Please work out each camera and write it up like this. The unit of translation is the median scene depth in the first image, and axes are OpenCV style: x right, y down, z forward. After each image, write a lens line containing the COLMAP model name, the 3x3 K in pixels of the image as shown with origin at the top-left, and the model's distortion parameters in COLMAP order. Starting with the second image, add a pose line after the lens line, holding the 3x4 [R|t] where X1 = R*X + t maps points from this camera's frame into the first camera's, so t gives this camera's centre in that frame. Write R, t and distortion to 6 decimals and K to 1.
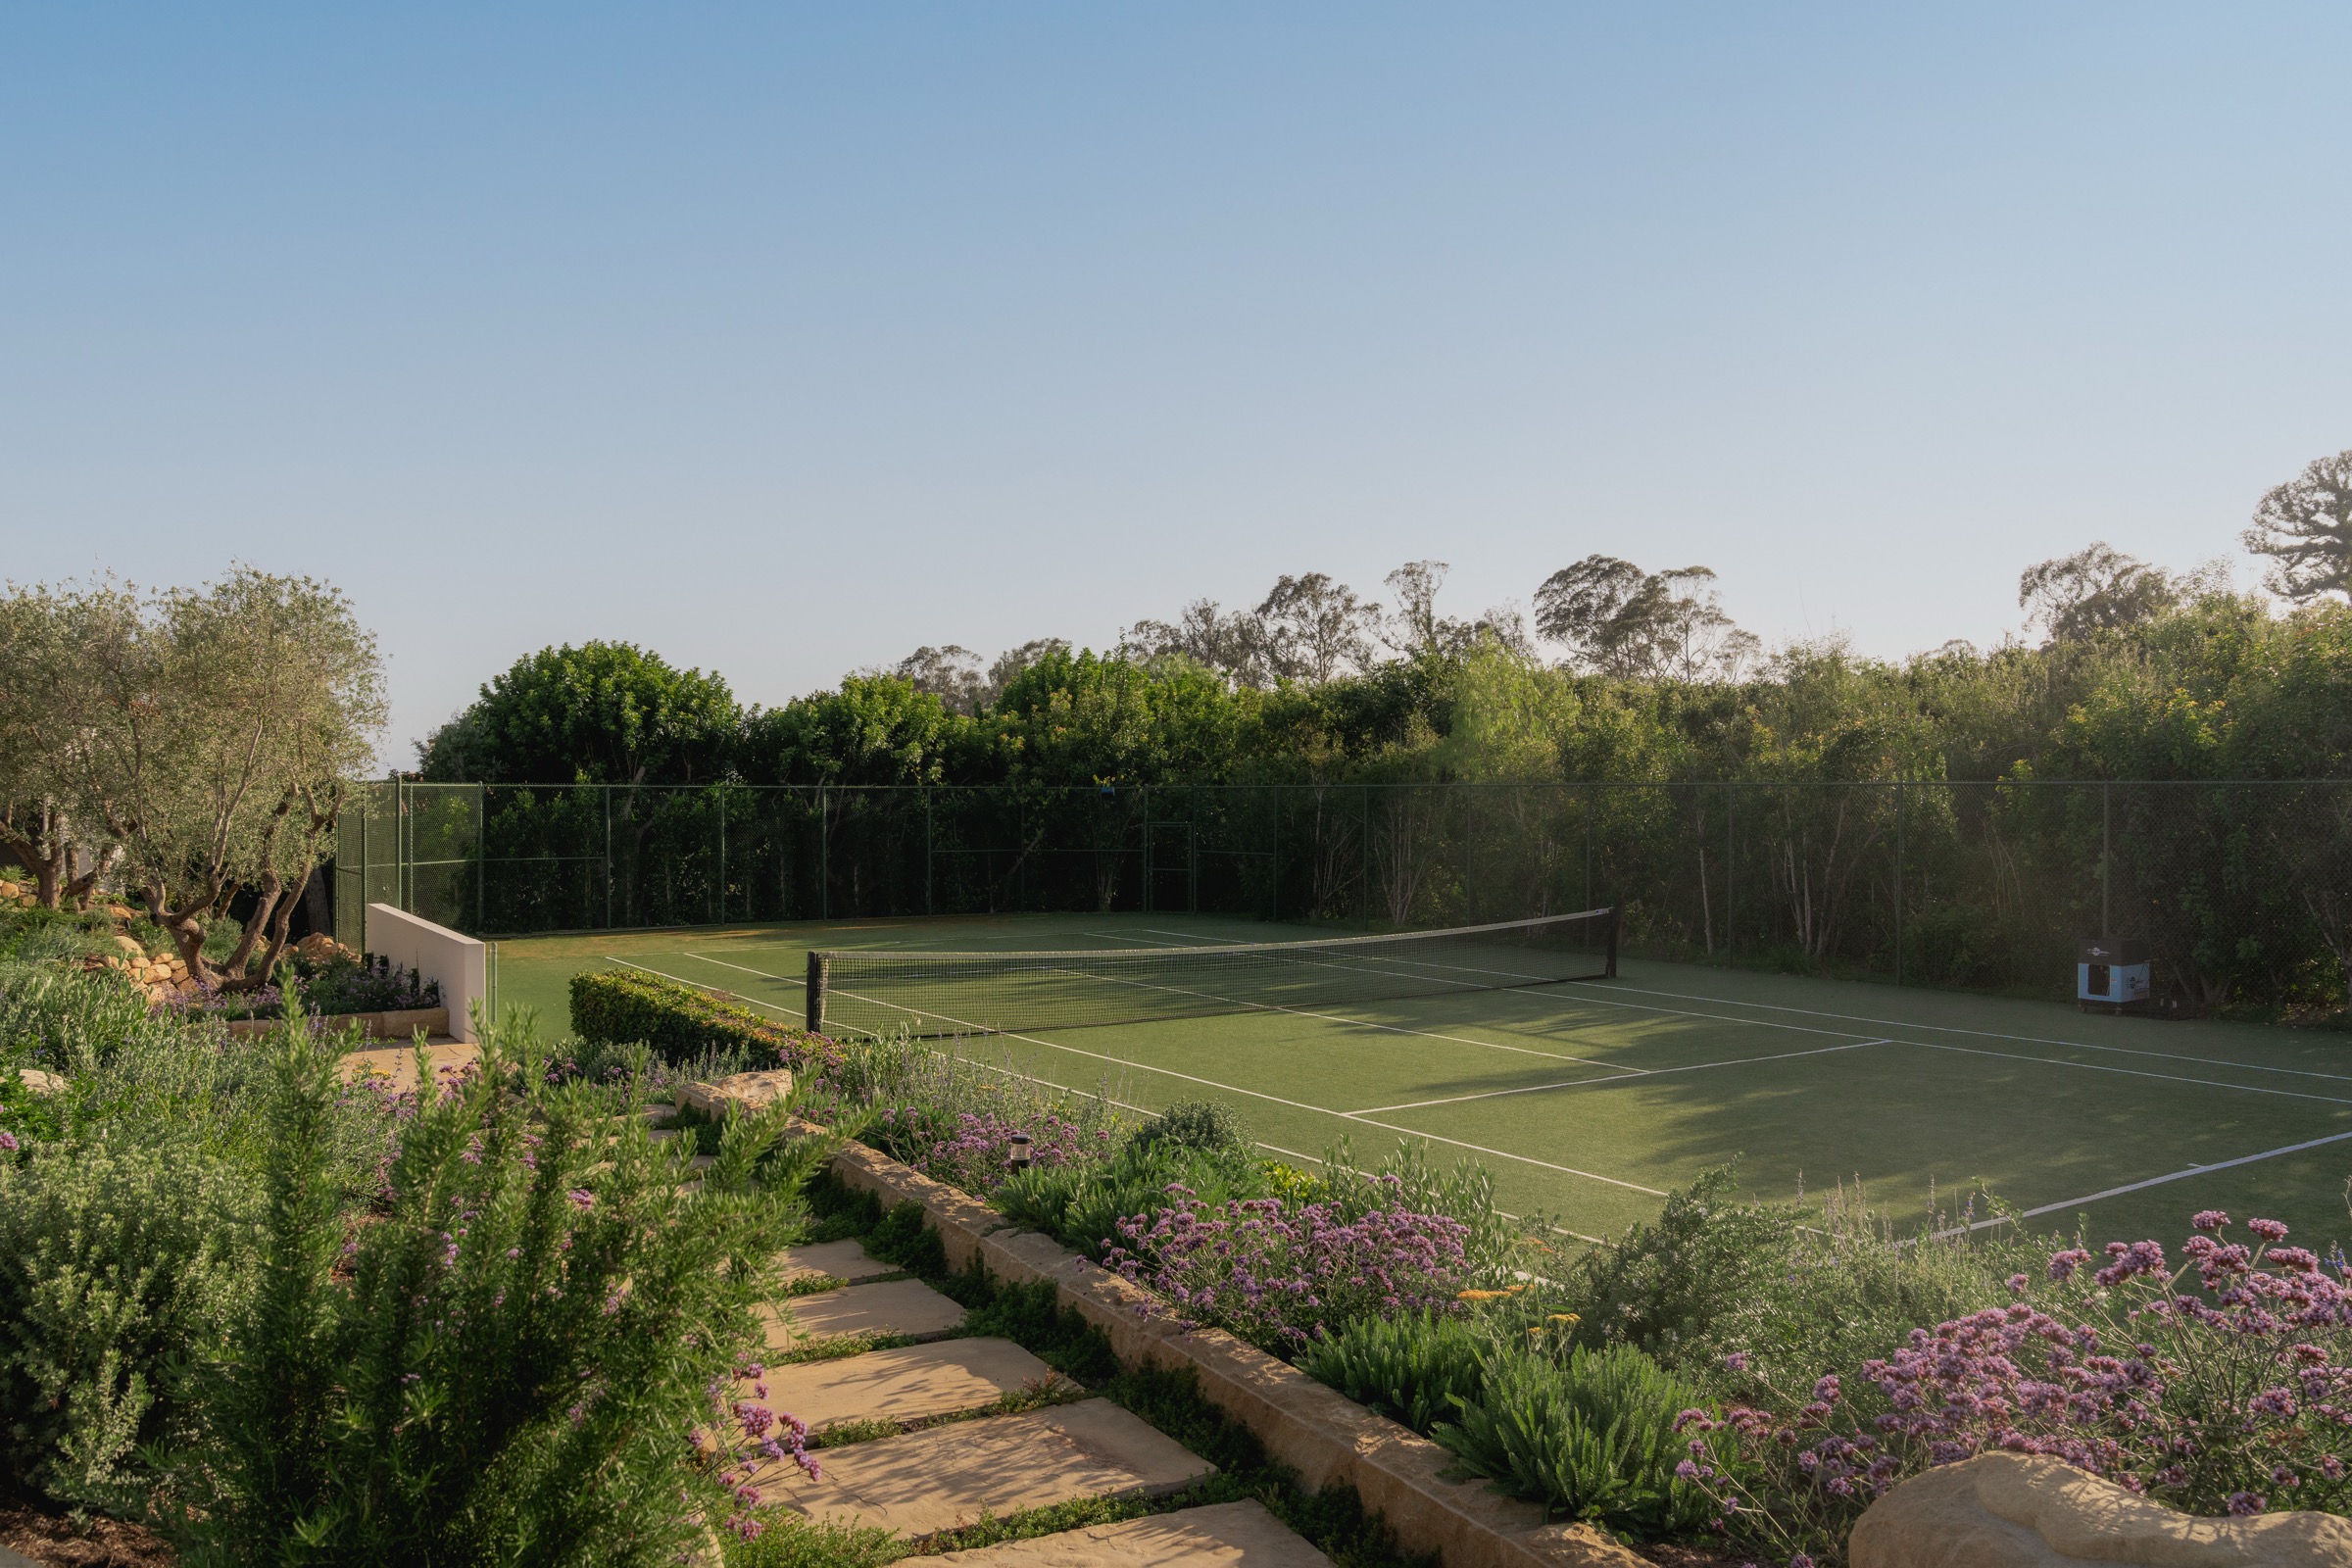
lens RADIAL K [[1754.6, 0, 1176.0], [0, 1754.6, 784.0], [0, 0, 1]] dist [-0.002476, -0.000298]
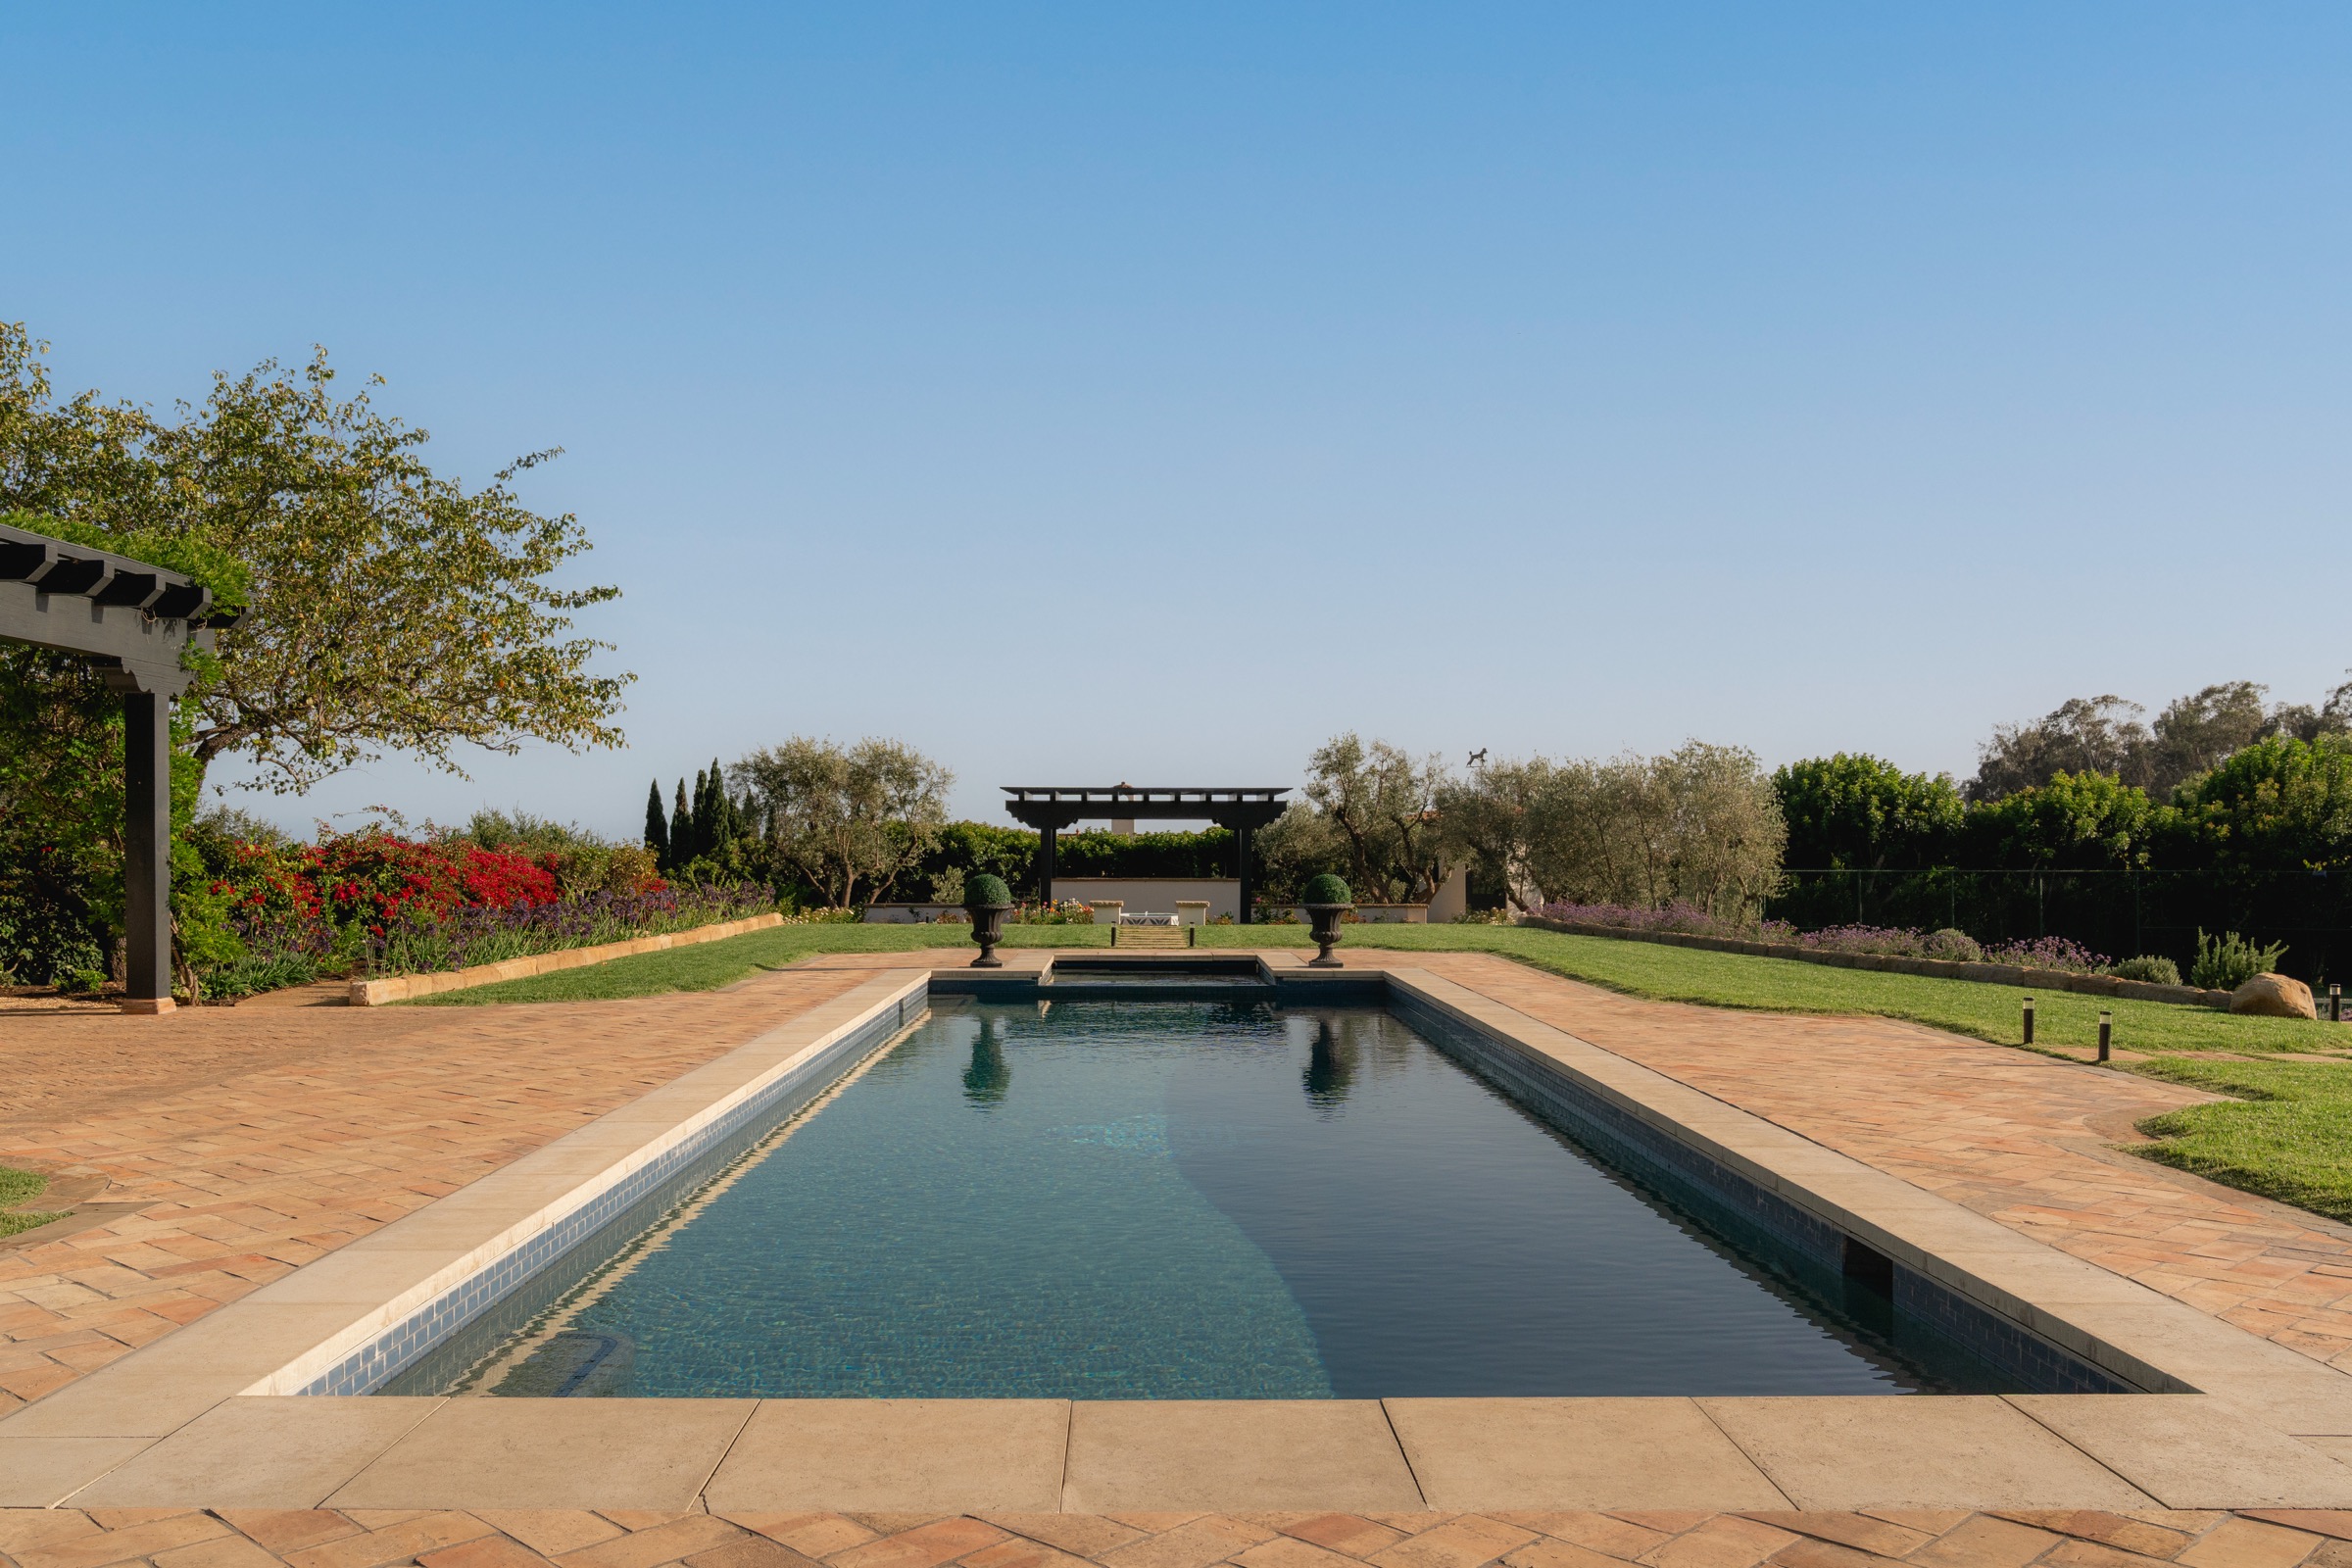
lens RADIAL K [[2016.6, 0, 1146.6], [0, 2016.6, 833.3], [0, 0, 1]] dist [-0.002922, 0.016903]
pose [[0.844955, -0.009541, -0.534752, 0.016053], [0.004364, 0.999931, -0.010945, -0.010824], [0.534819, 0.006914, 0.844938, -0.438549]]
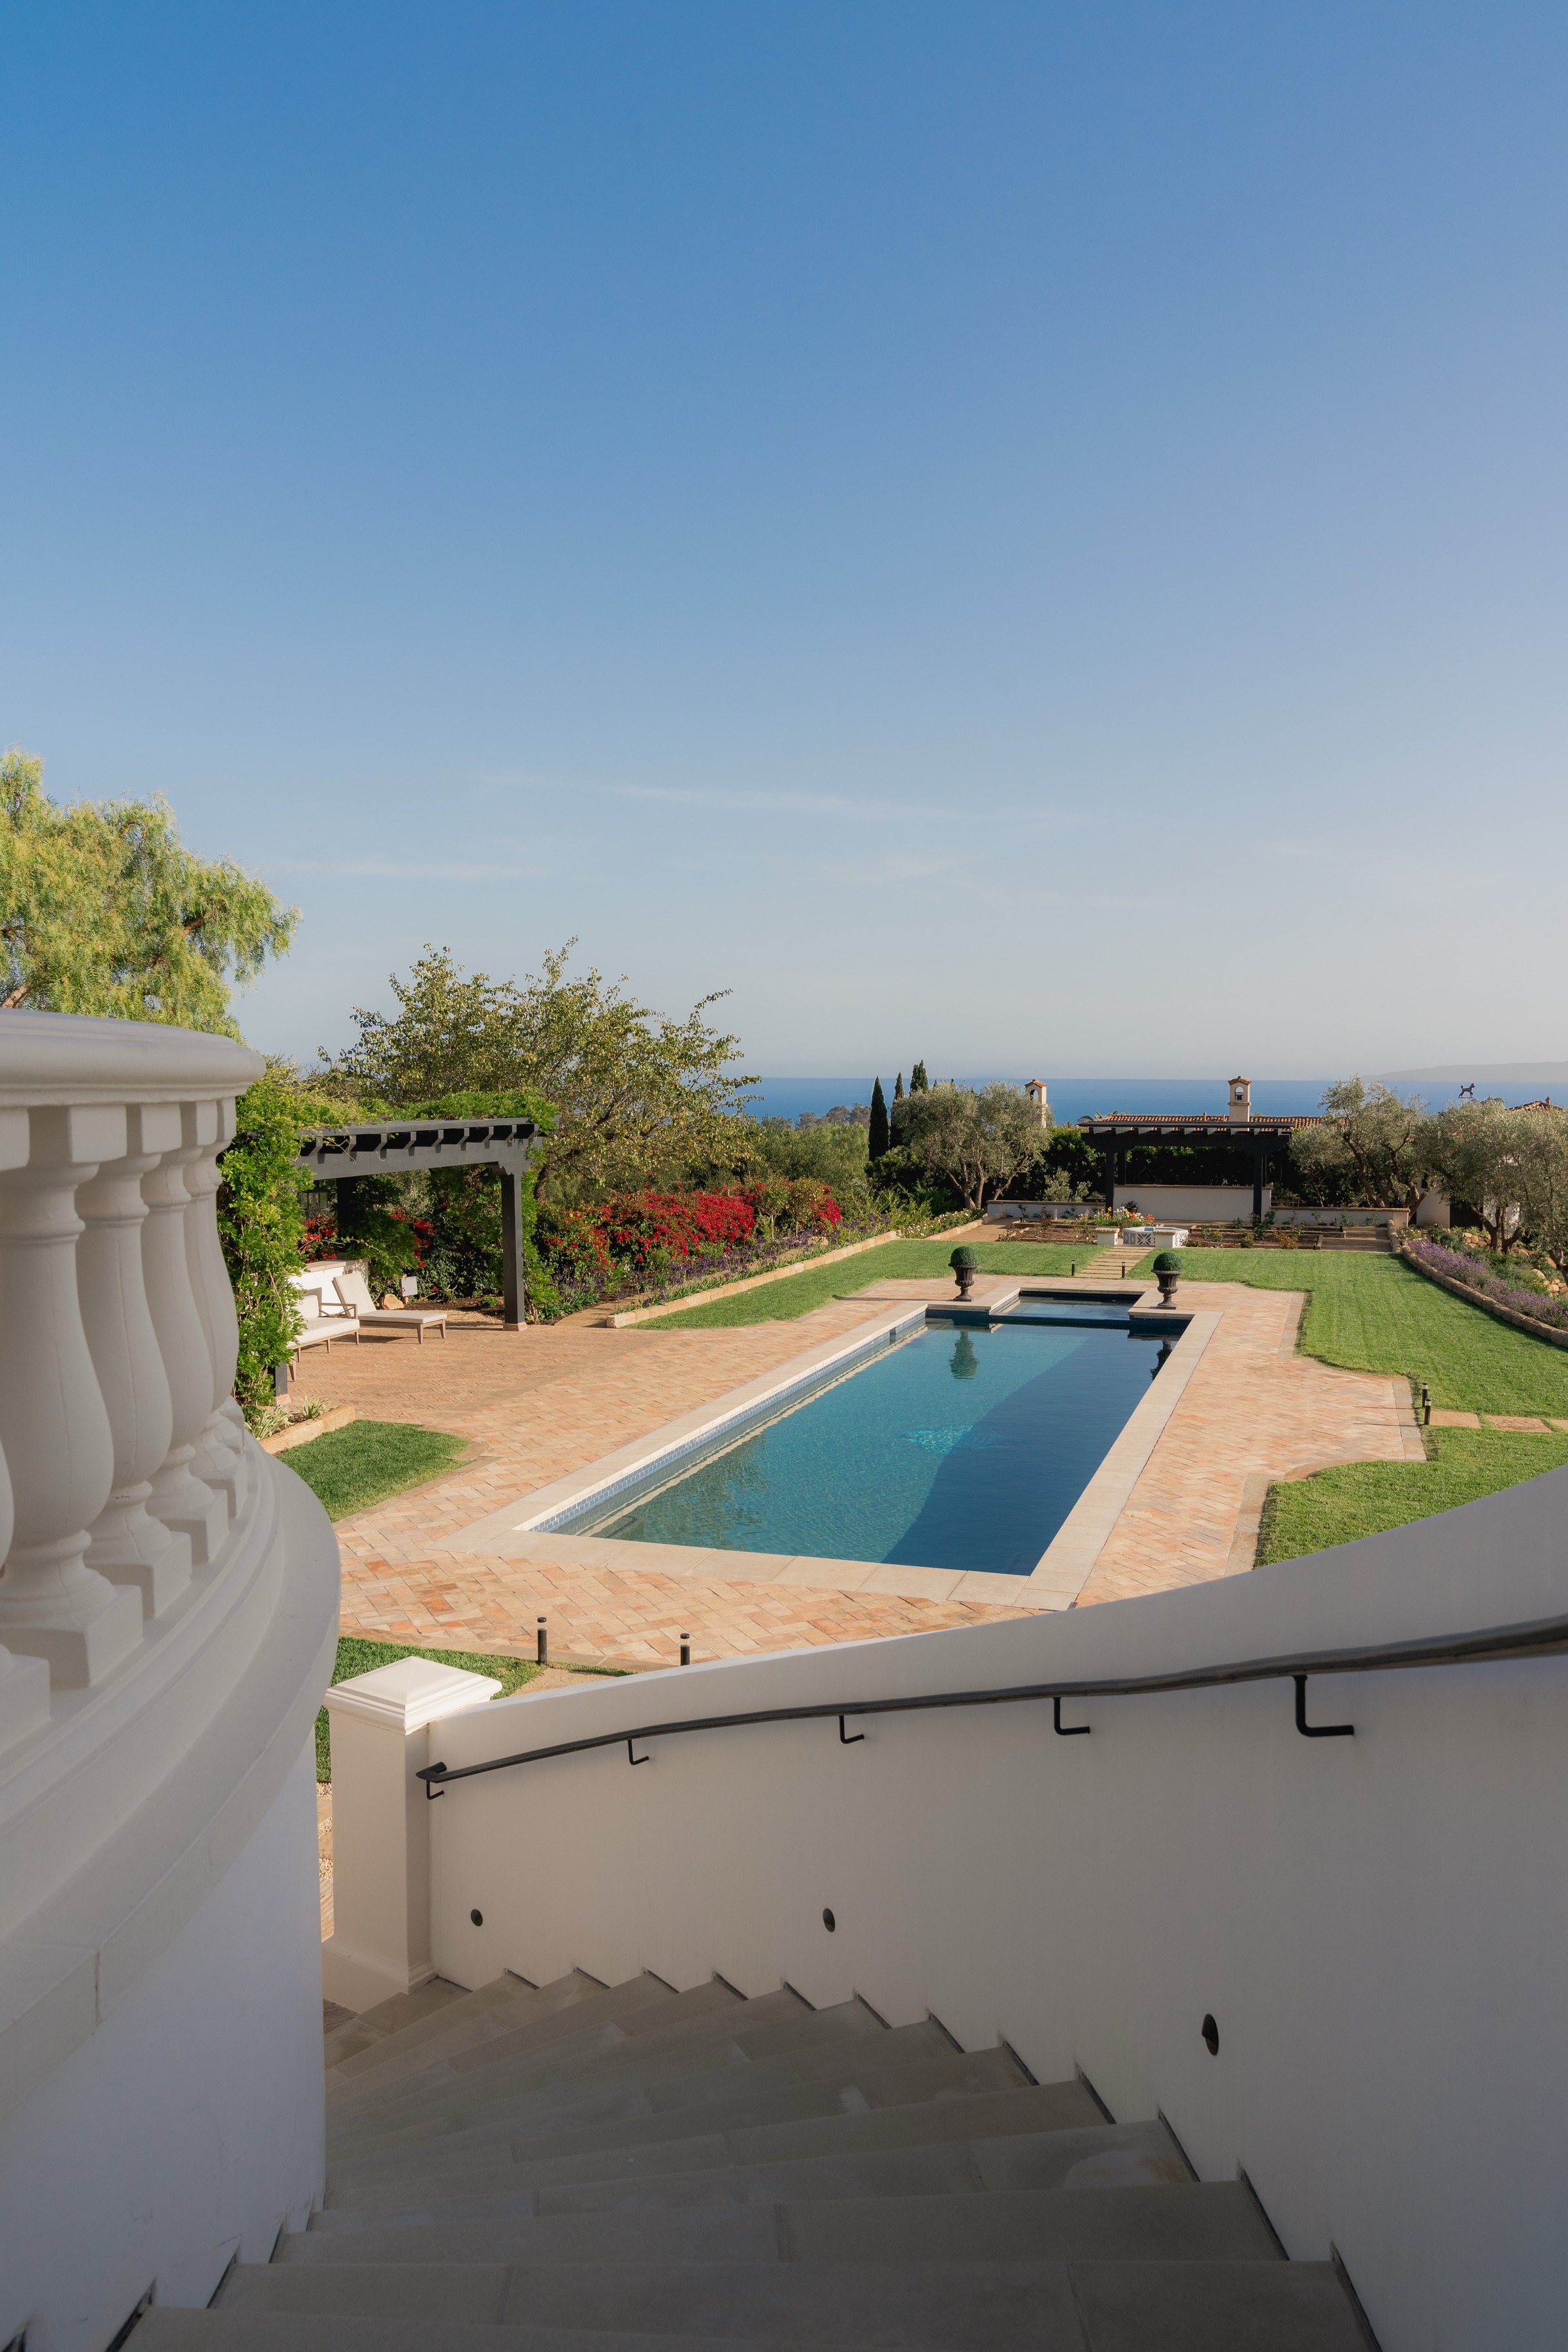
lens RADIAL K [[1734.4, 0, 784.0], [0, 1734.4, 1176.0], [0, 0, 1]] dist [-0.000374, -0.000139]
pose [[0.631628, 0.034389, -0.774509, 0.243481], [0.008833, 0.998632, 0.051544, -0.077746], [0.775222, -0.039398, 0.630460, -0.560858]]
